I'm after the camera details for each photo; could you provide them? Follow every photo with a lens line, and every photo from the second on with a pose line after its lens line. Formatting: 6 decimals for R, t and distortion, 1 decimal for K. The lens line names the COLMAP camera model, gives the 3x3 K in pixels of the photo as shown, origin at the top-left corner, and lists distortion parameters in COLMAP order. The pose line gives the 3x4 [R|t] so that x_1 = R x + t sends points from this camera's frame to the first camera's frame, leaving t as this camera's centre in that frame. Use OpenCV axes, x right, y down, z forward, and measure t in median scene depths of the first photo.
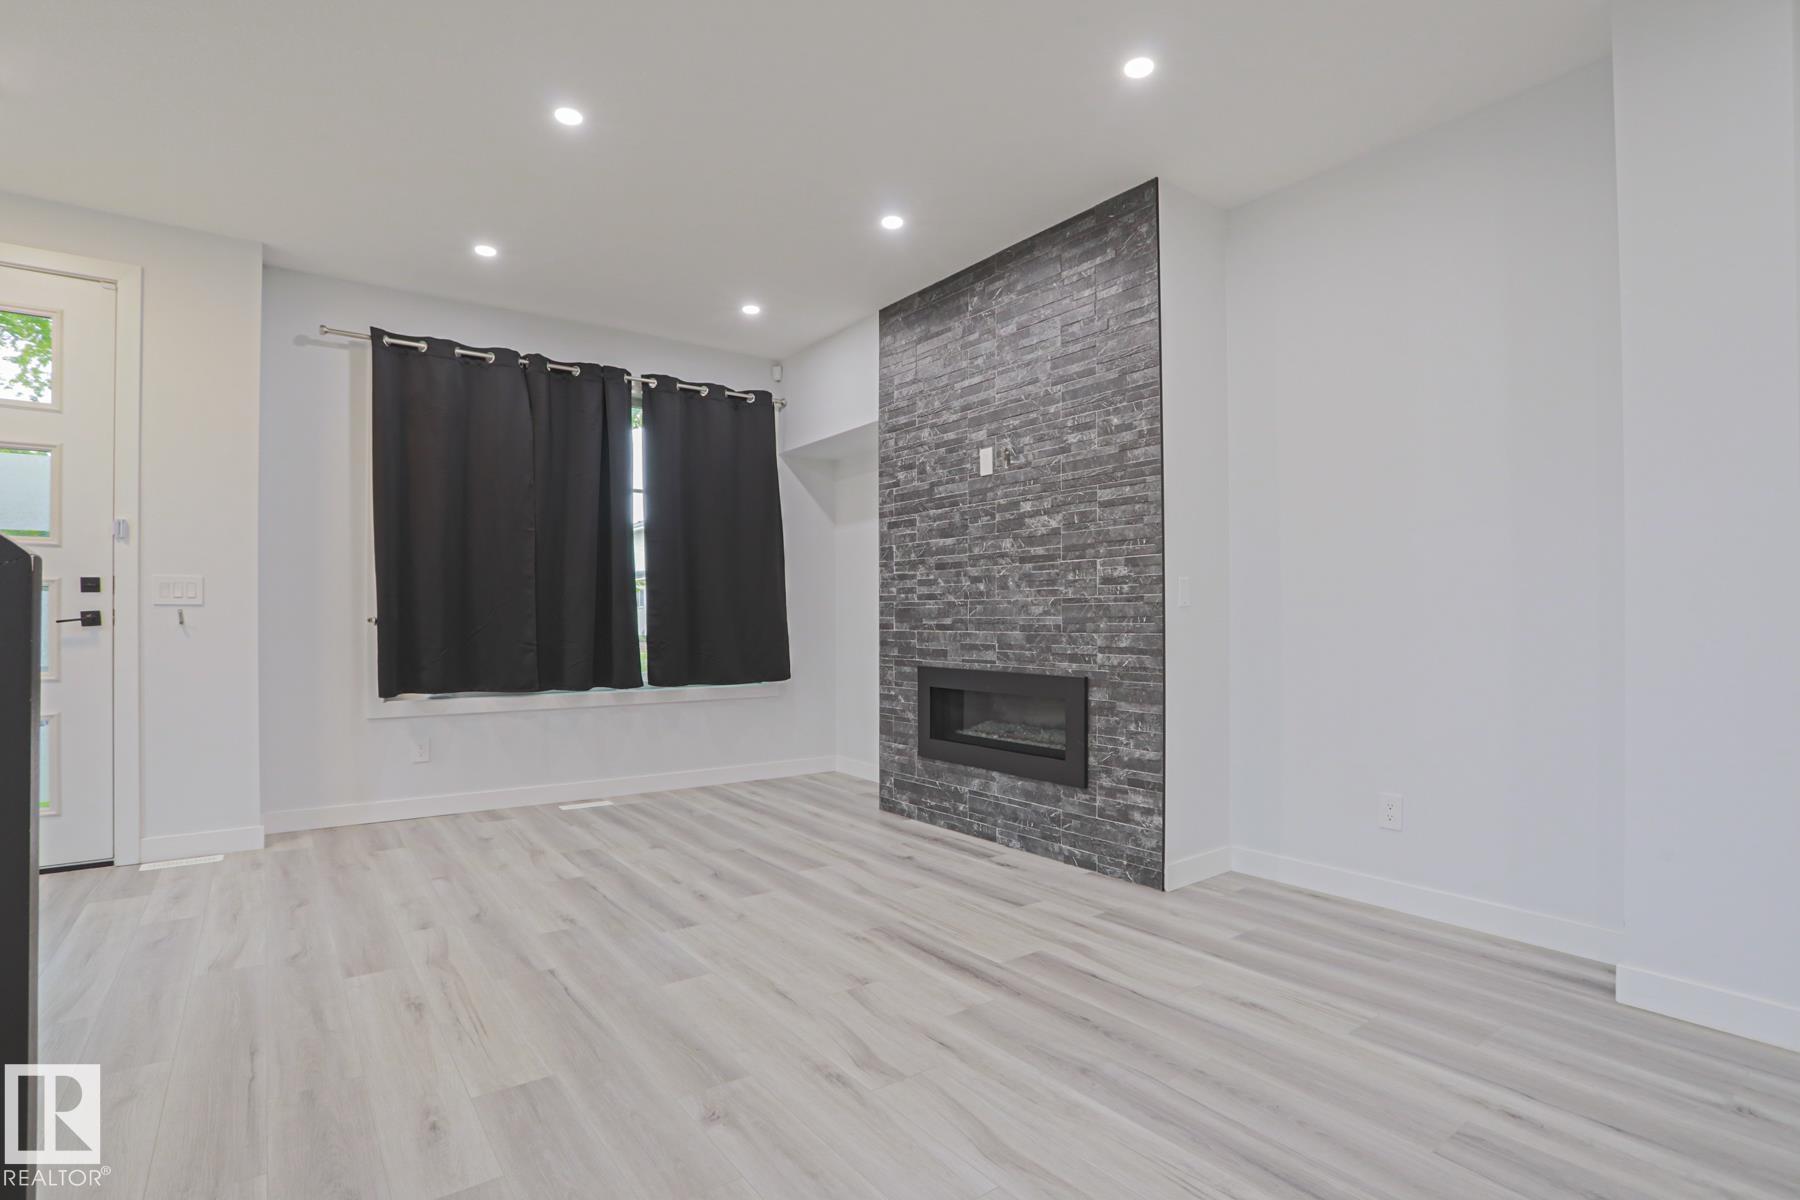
lens RADIAL K [[884.8, 0, 909.7], [0, 884.8, 612.0], [0, 0, 1]] dist [-0.067805, 0.027307]
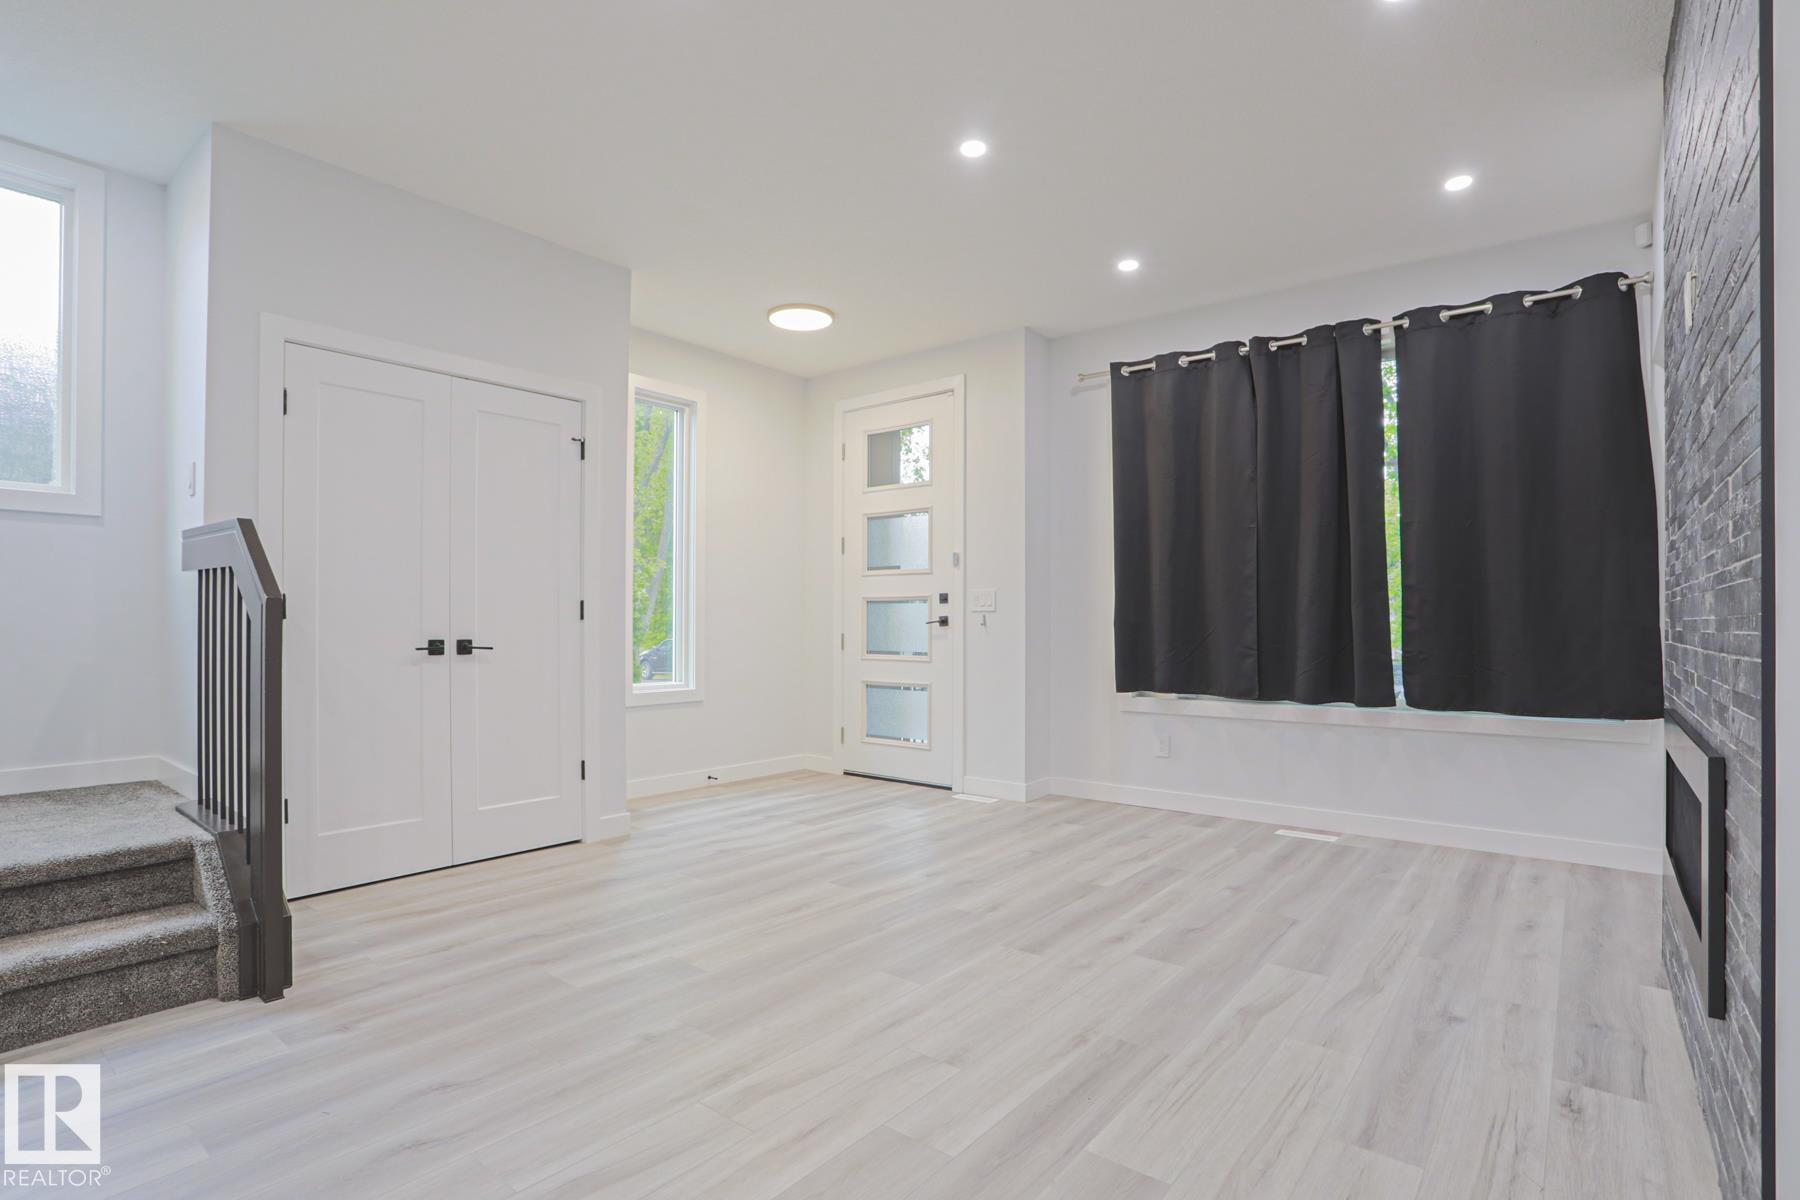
lens RADIAL K [[884.8, 0, 885.0], [0, 884.8, 629.1], [0, 0, 1]] dist [-0.067805, 0.027307]
pose [[0.242570, 0.008290, -0.970098, 0.491341], [0.004405, 0.999944, 0.009647, 0.006070], [0.970124, -0.006613, 0.242520, 0.504926]]
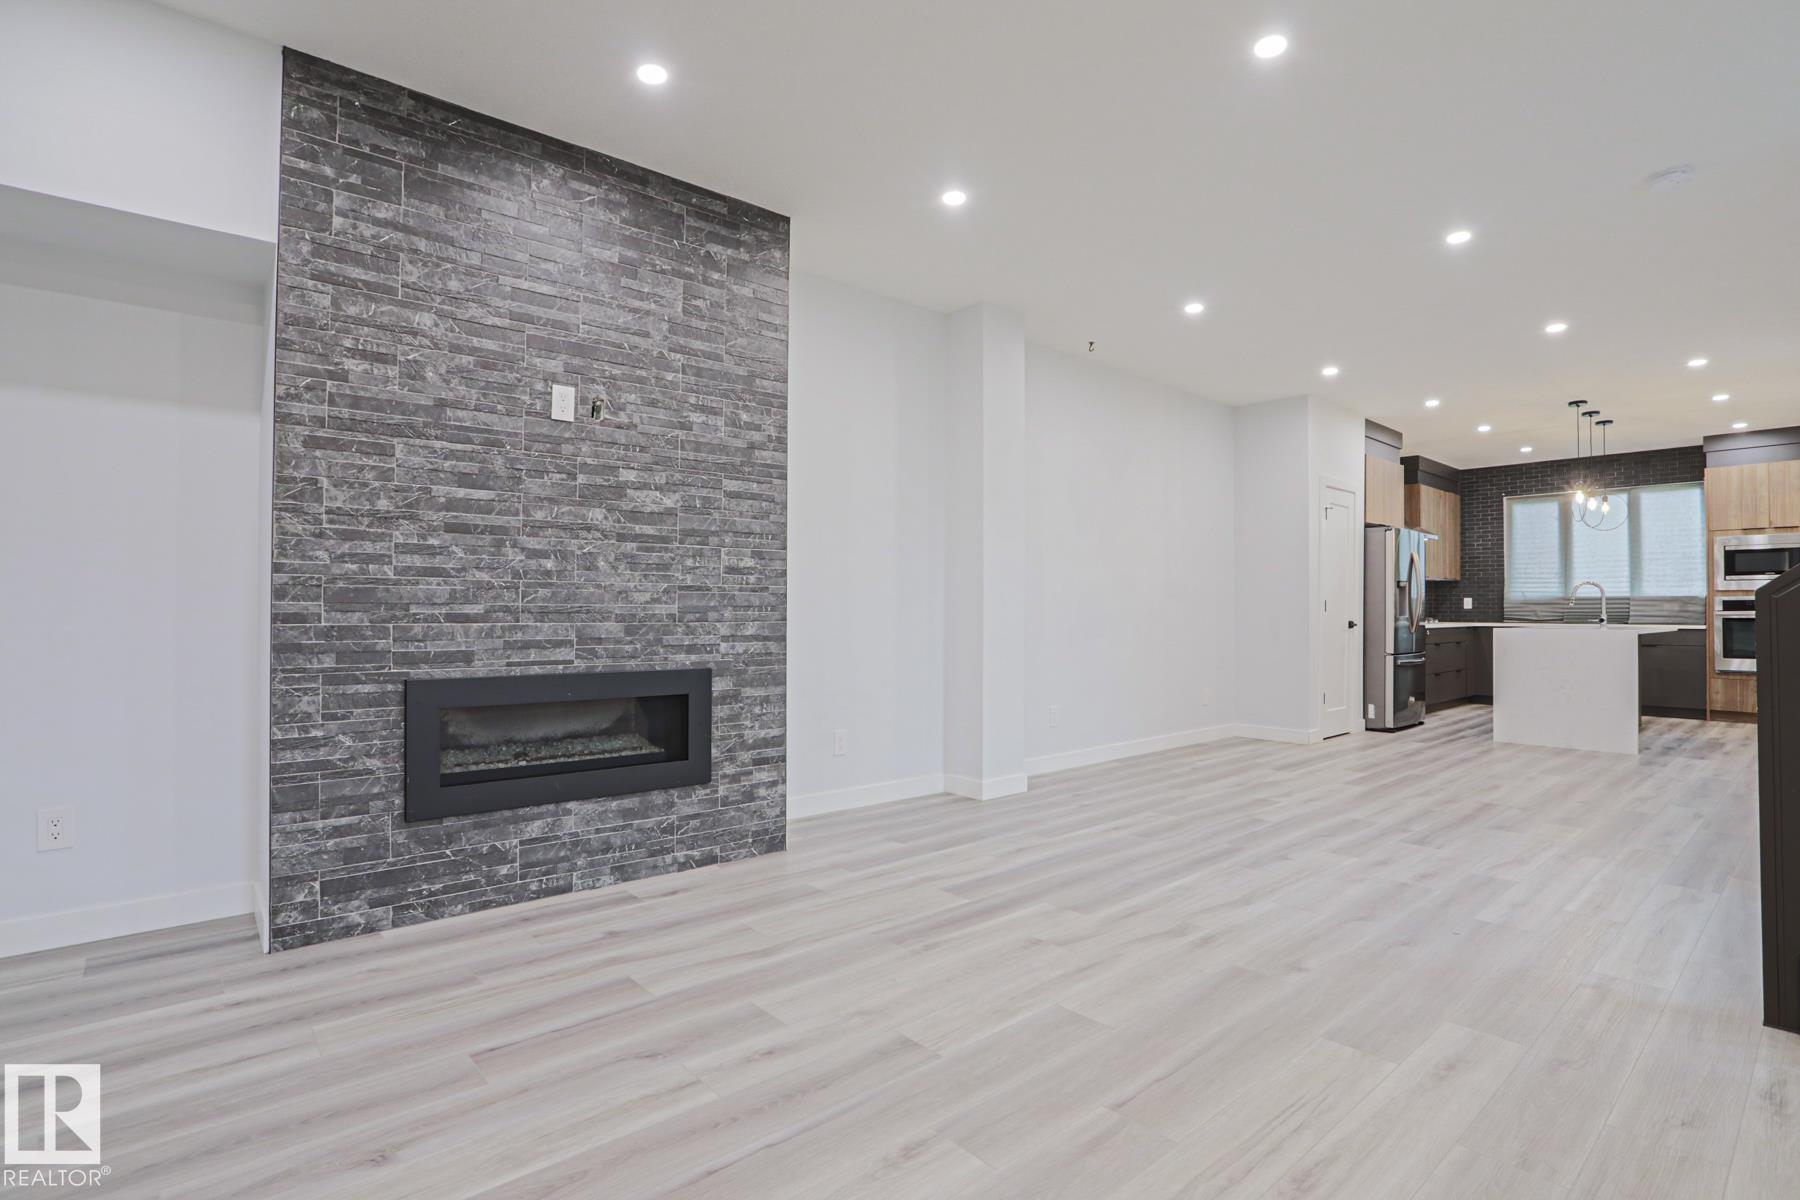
lens RADIAL K [[884.8, 0, 872.1], [0, 884.8, 596.8], [0, 0, 1]] dist [-0.067805, 0.027307]
pose [[-0.057921, 0.015504, 0.998201, -0.773411], [-0.012717, 0.999787, -0.016267, 0.008849], [-0.998240, -0.013636, -0.057712, 0.866414]]
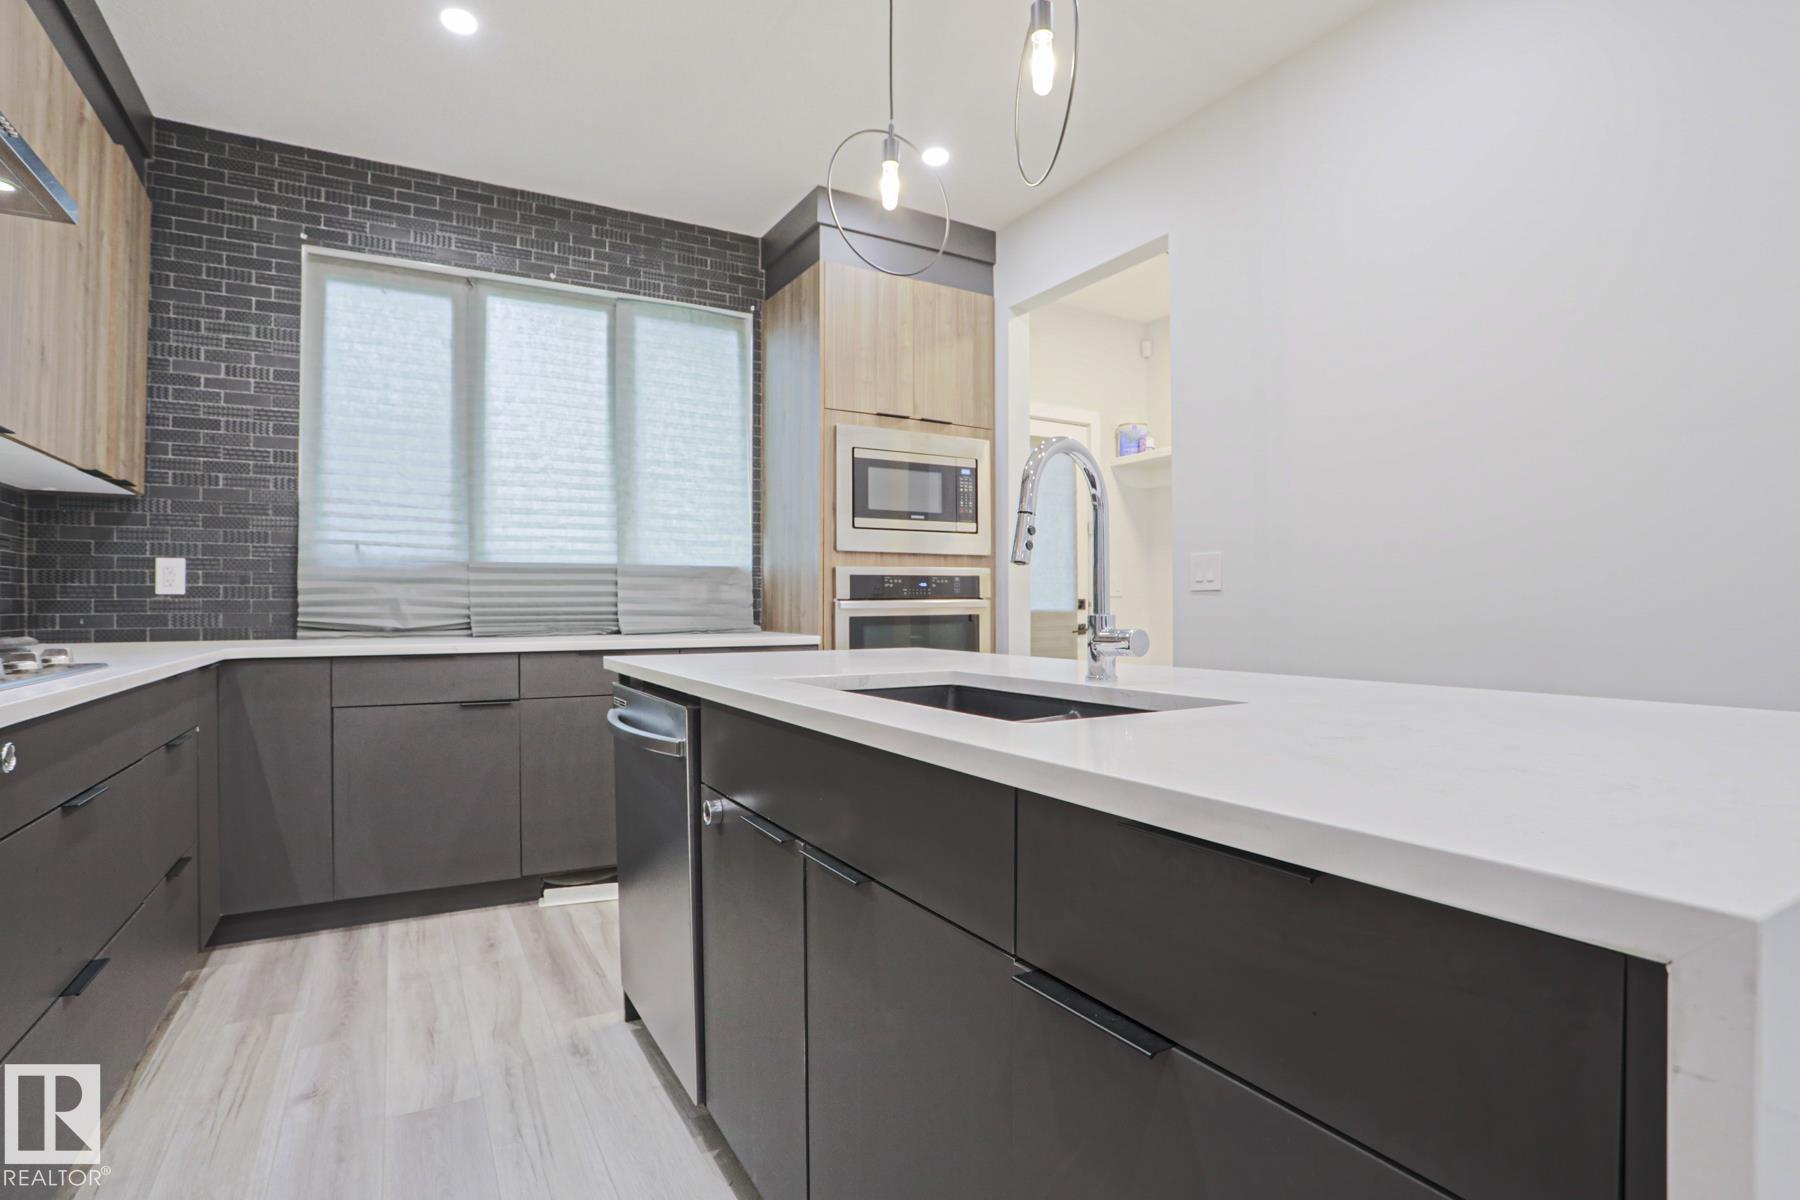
lens RADIAL K [[884.8, 0, 911.6], [0, 884.8, 595.5], [0, 0, 1]] dist [-0.067805, 0.027307]
pose [[-0.991753, 0.002867, 0.128131, 1.037714], [0.000772, 0.999865, -0.016396, -0.007110], [-0.128161, -0.016162, -0.991622, -0.463120]]
